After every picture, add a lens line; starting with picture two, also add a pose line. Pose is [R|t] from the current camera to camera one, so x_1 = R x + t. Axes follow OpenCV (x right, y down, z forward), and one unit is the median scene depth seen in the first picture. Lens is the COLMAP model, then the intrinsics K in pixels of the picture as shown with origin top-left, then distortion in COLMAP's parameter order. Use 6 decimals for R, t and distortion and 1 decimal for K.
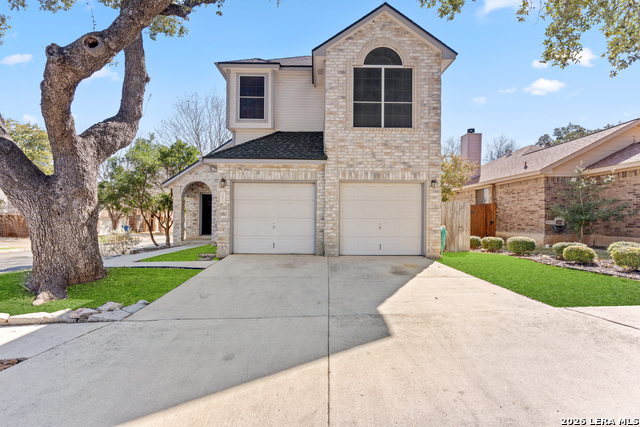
lens RADIAL K [[308.3, 0, 319.8], [0, 308.3, 216.1], [0, 0, 1]] dist [-0.000482, 0.000271]
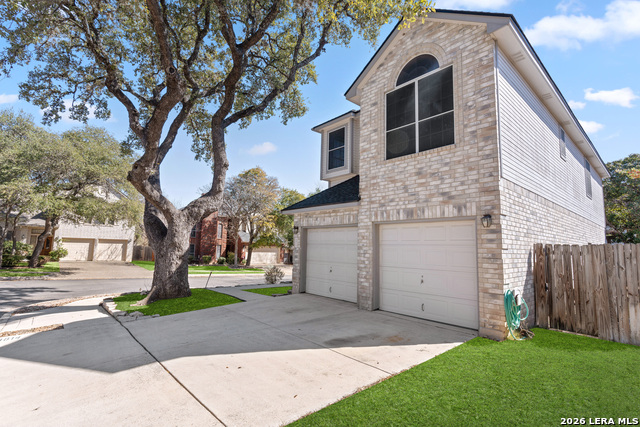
lens RADIAL K [[308.3, 0, 320.0], [0, 308.3, 213.9], [0, 0, 1]] dist [-0.000482, 0.000271]
pose [[0.639389, -0.073693, -0.765344, 0.640177], [-0.015395, 0.993970, -0.108568, -0.041892], [0.768729, 0.081200, 0.634399, 0.319933]]
